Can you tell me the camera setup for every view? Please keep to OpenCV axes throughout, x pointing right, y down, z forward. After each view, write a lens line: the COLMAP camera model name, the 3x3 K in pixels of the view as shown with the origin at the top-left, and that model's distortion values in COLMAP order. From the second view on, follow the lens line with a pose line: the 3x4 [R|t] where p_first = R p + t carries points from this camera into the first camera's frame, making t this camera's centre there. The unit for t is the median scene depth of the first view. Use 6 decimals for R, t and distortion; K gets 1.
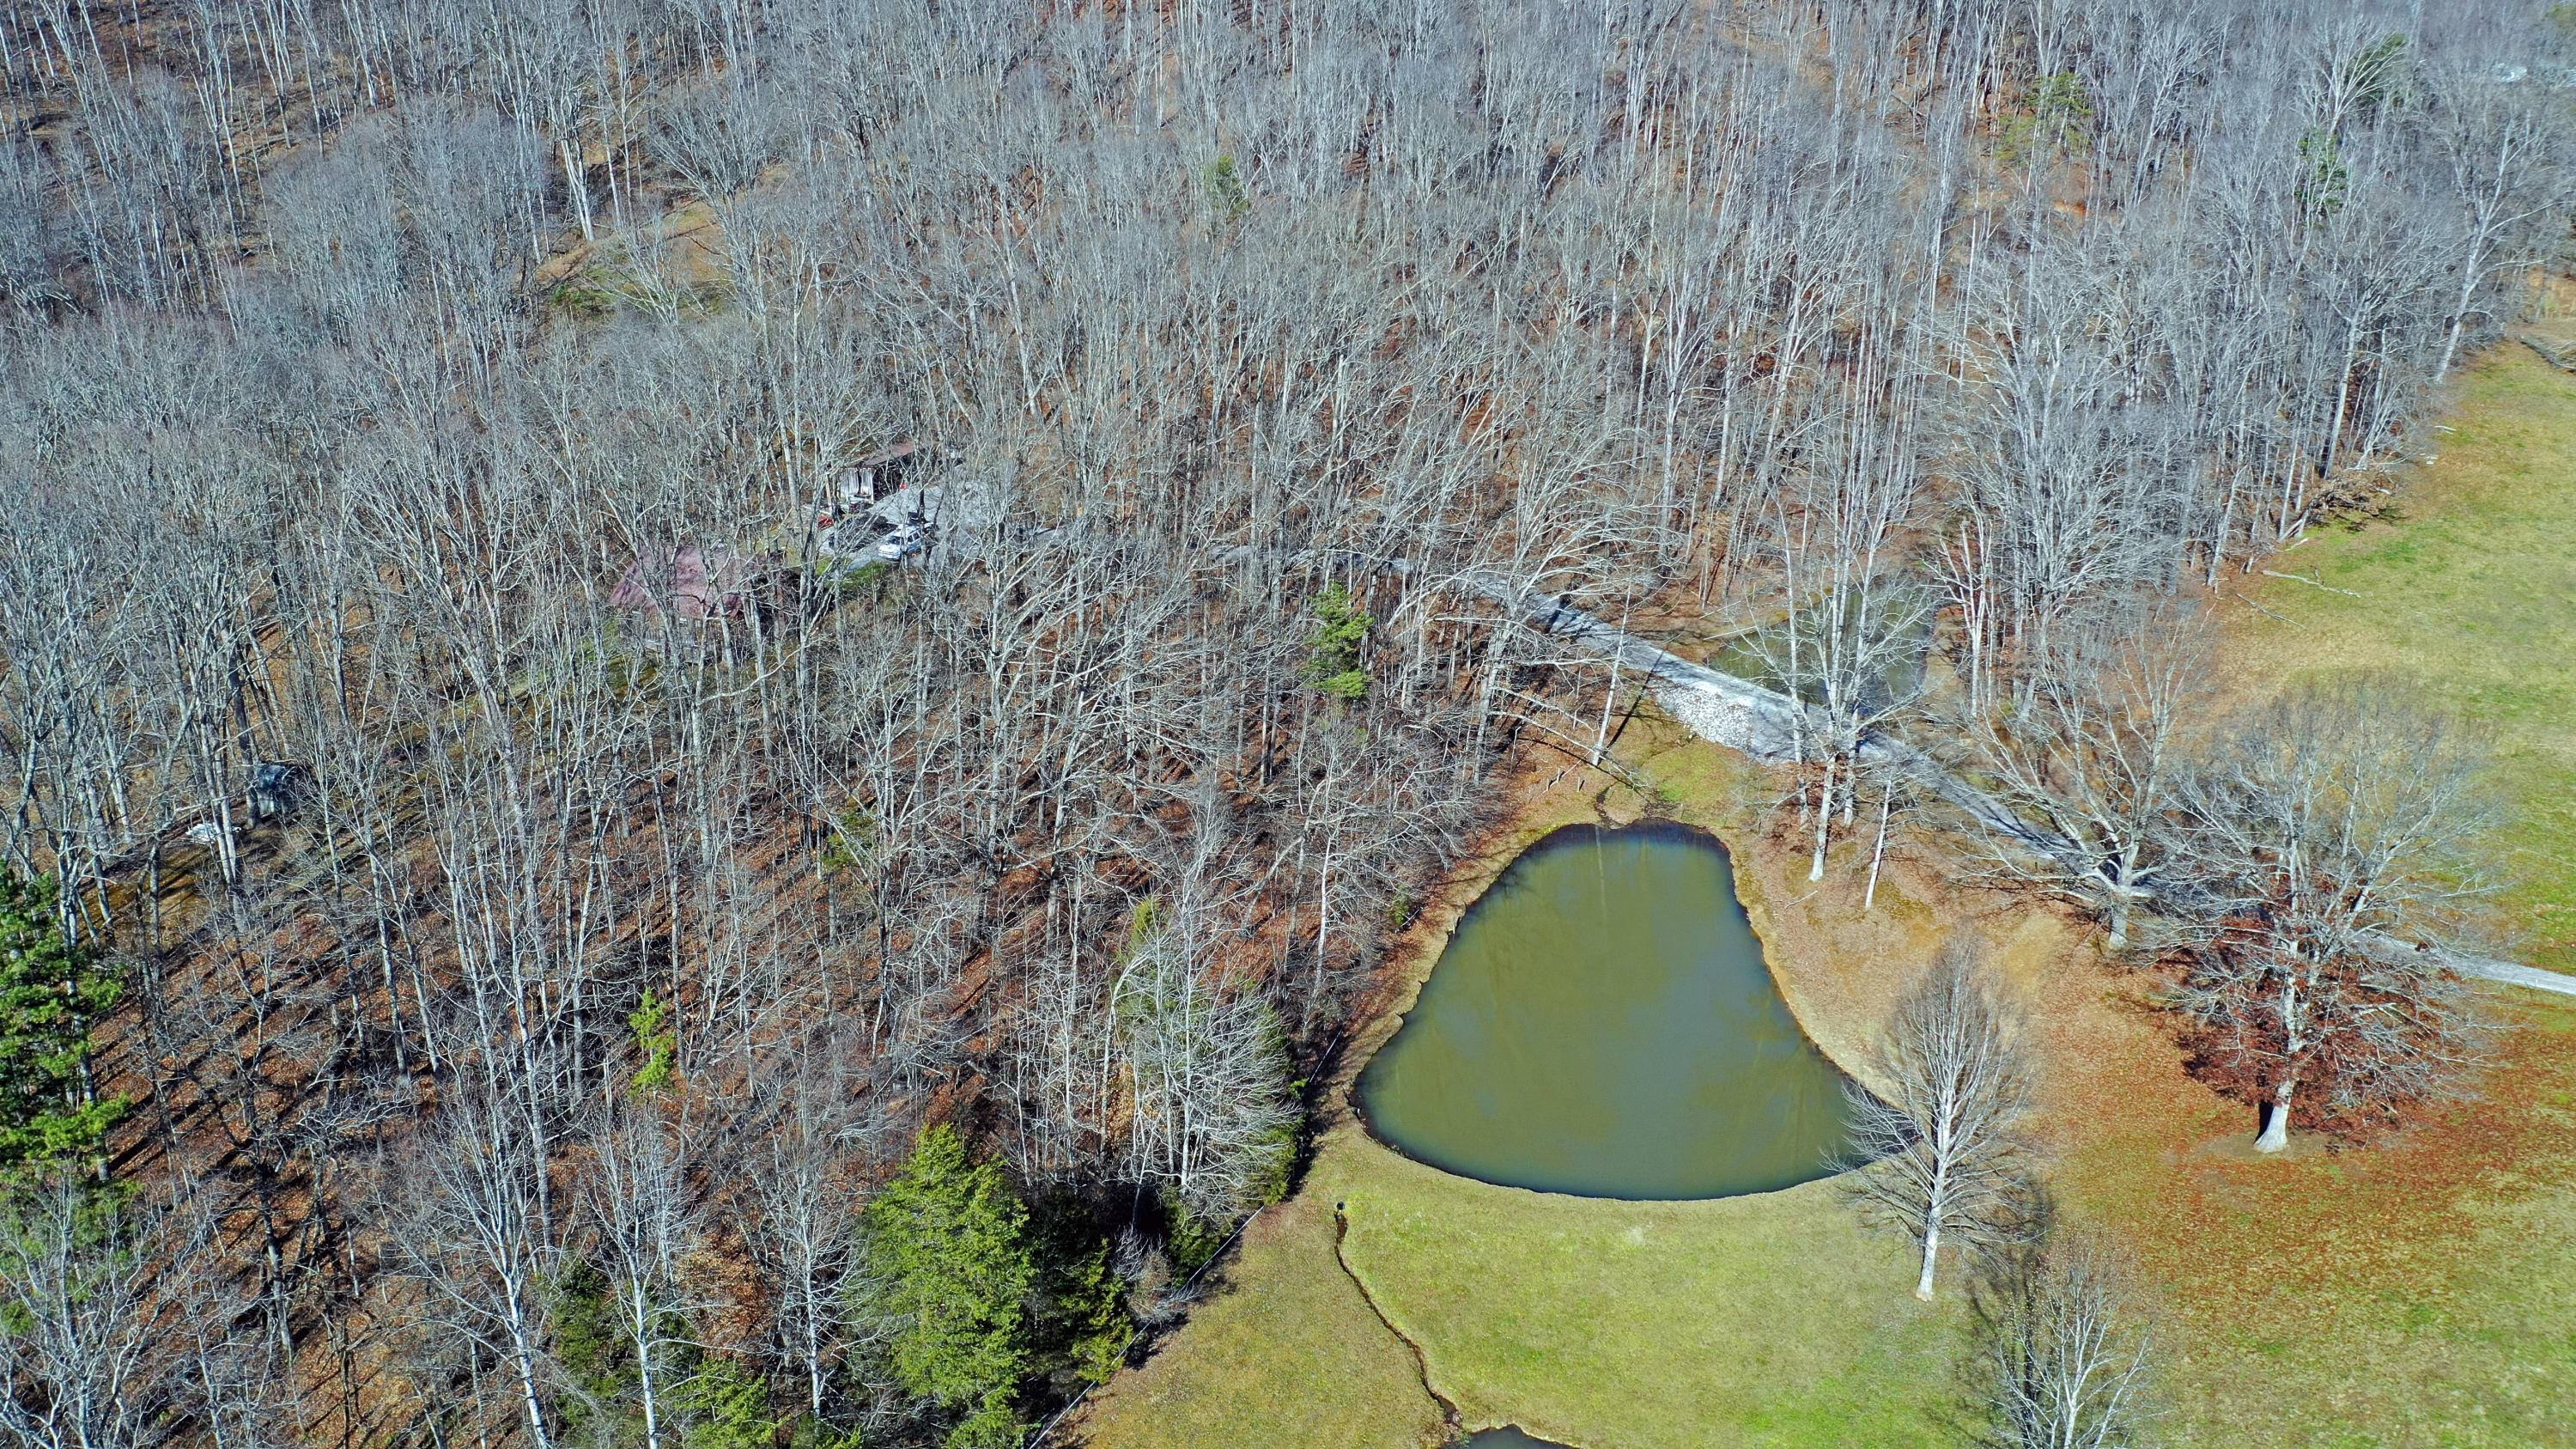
lens RADIAL K [[2097.7, 0, 1296.9], [0, 2097.7, 713.9], [0, 0, 1]] dist [0.017868, 0.006106]
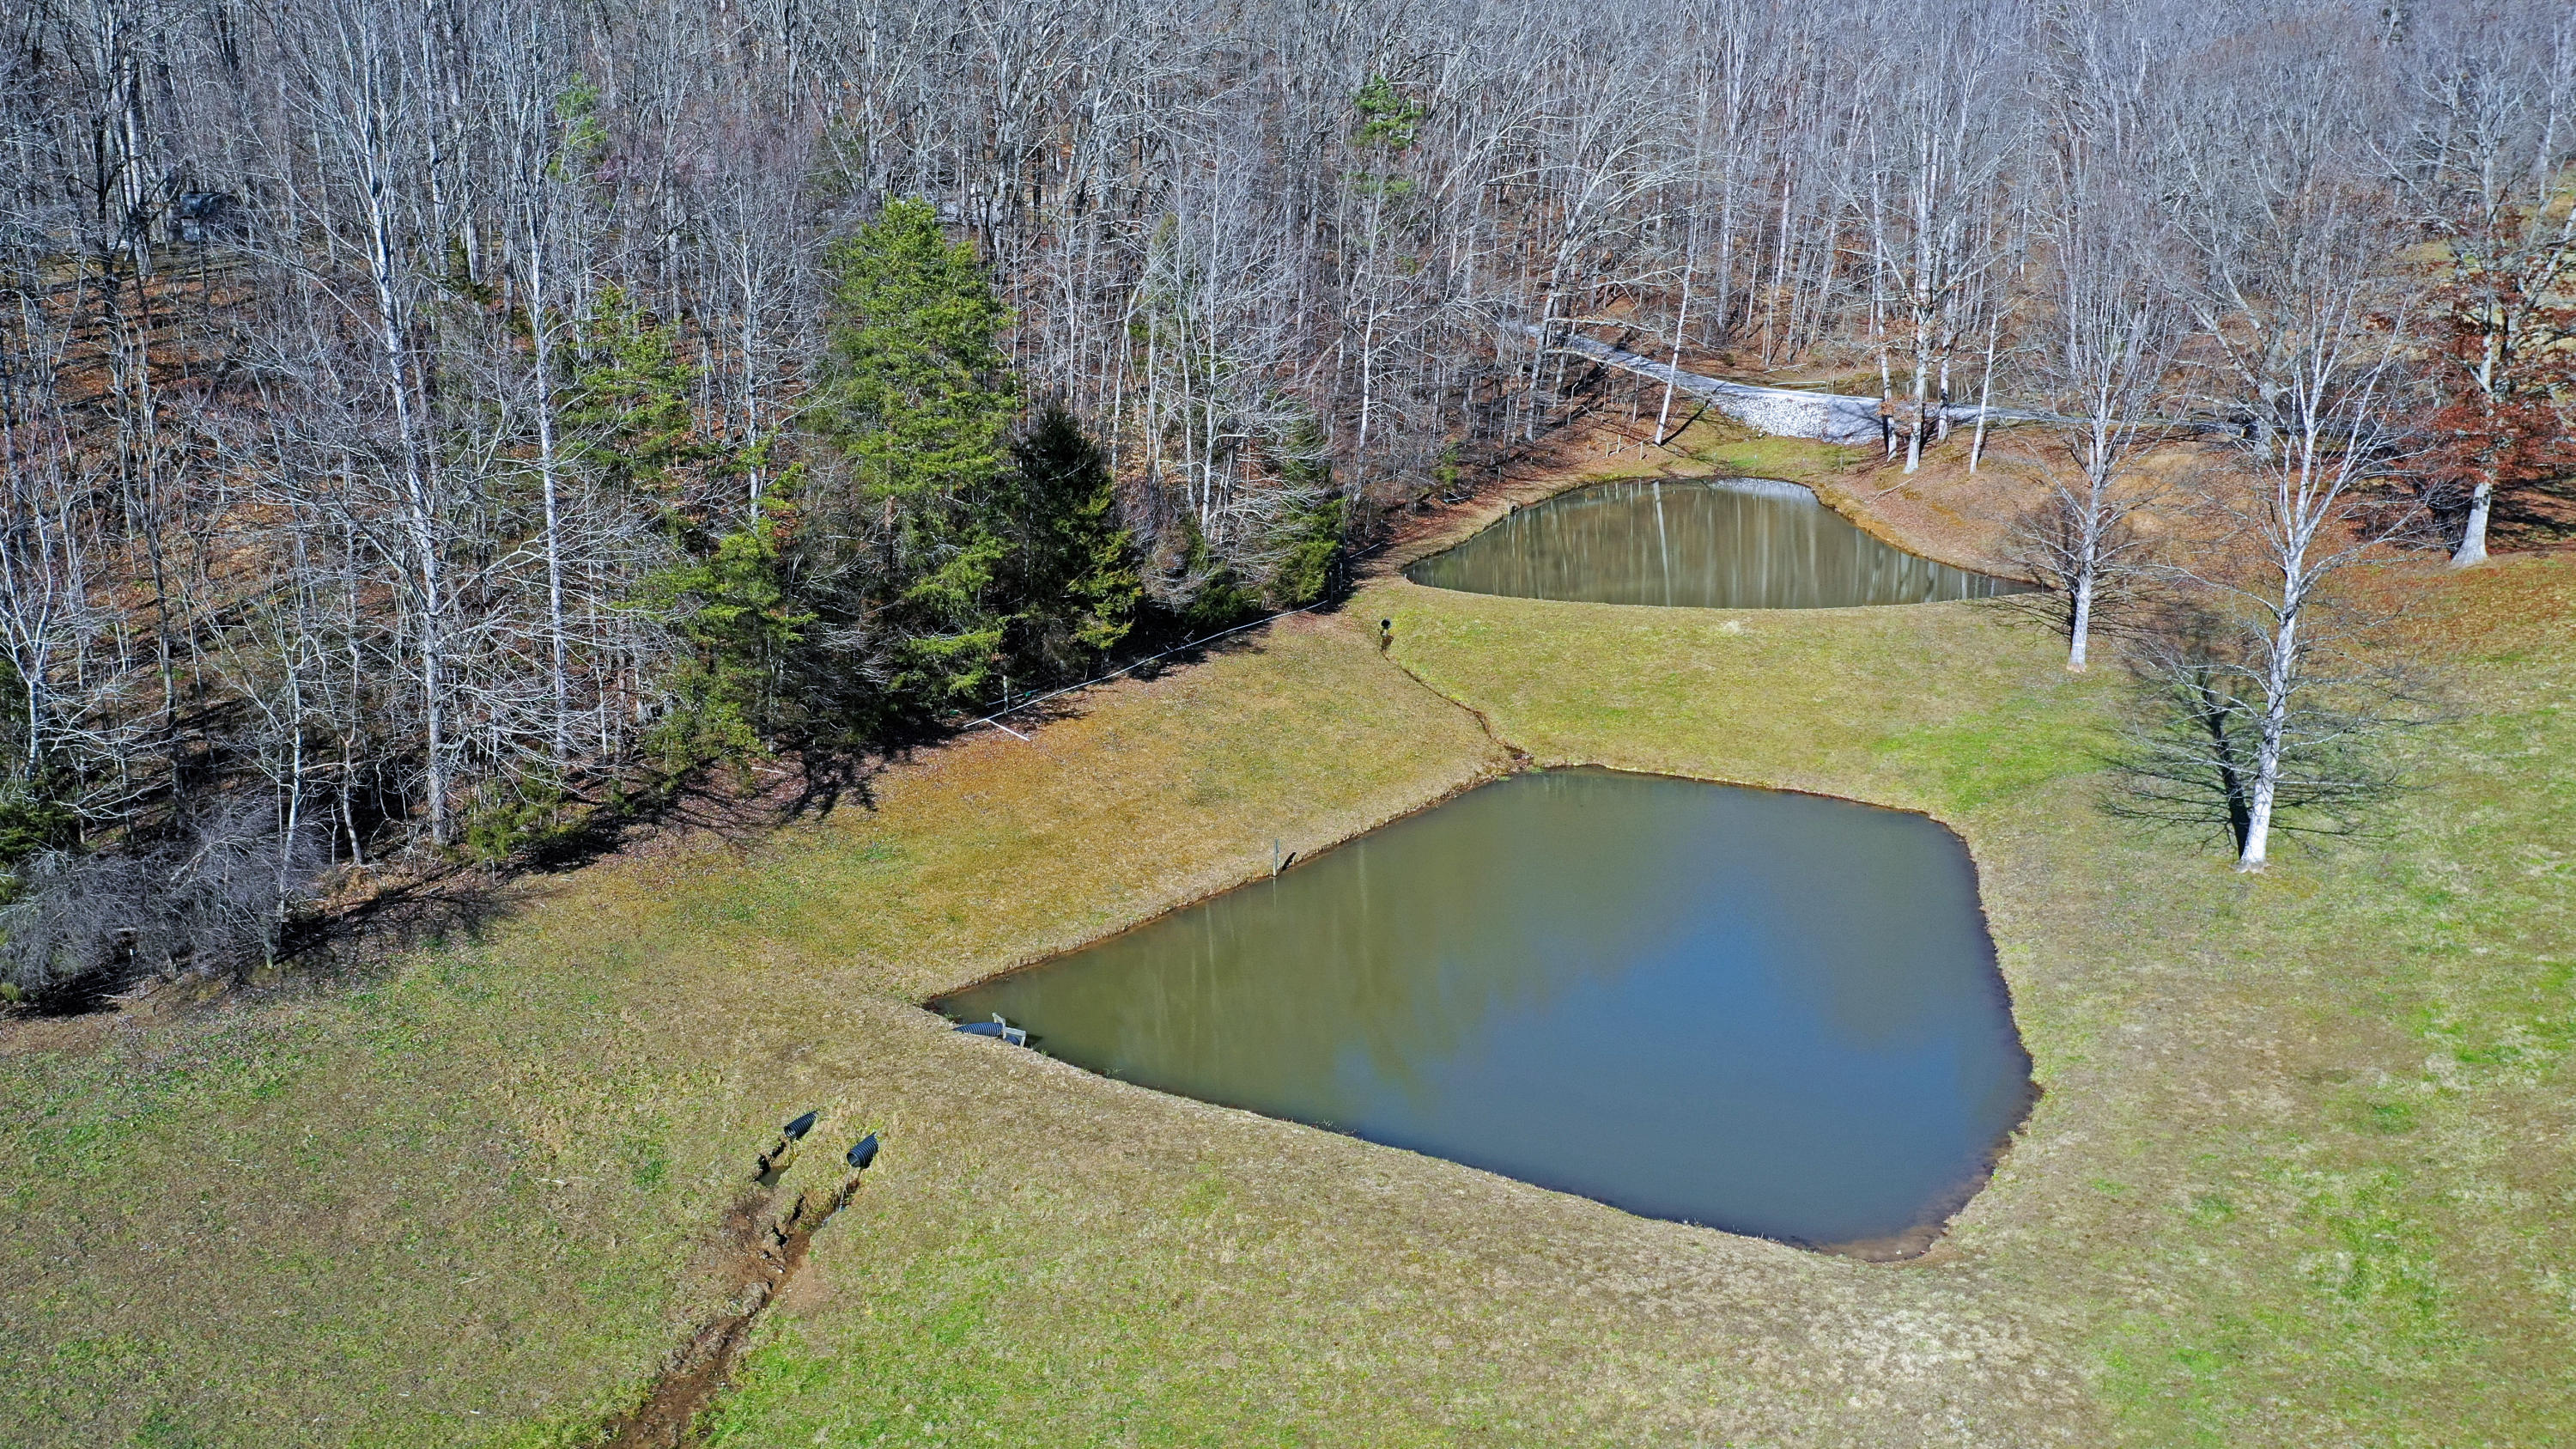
lens RADIAL K [[2097.7, 0, 1307.9], [0, 2097.7, 732.6], [0, 0, 1]] dist [0.017868, 0.006106]
pose [[0.999862, 0.016023, -0.004300, -0.006523], [-0.016478, 0.989234, -0.145409, 0.398735], [0.001924, 0.145460, 0.989362, 0.154184]]
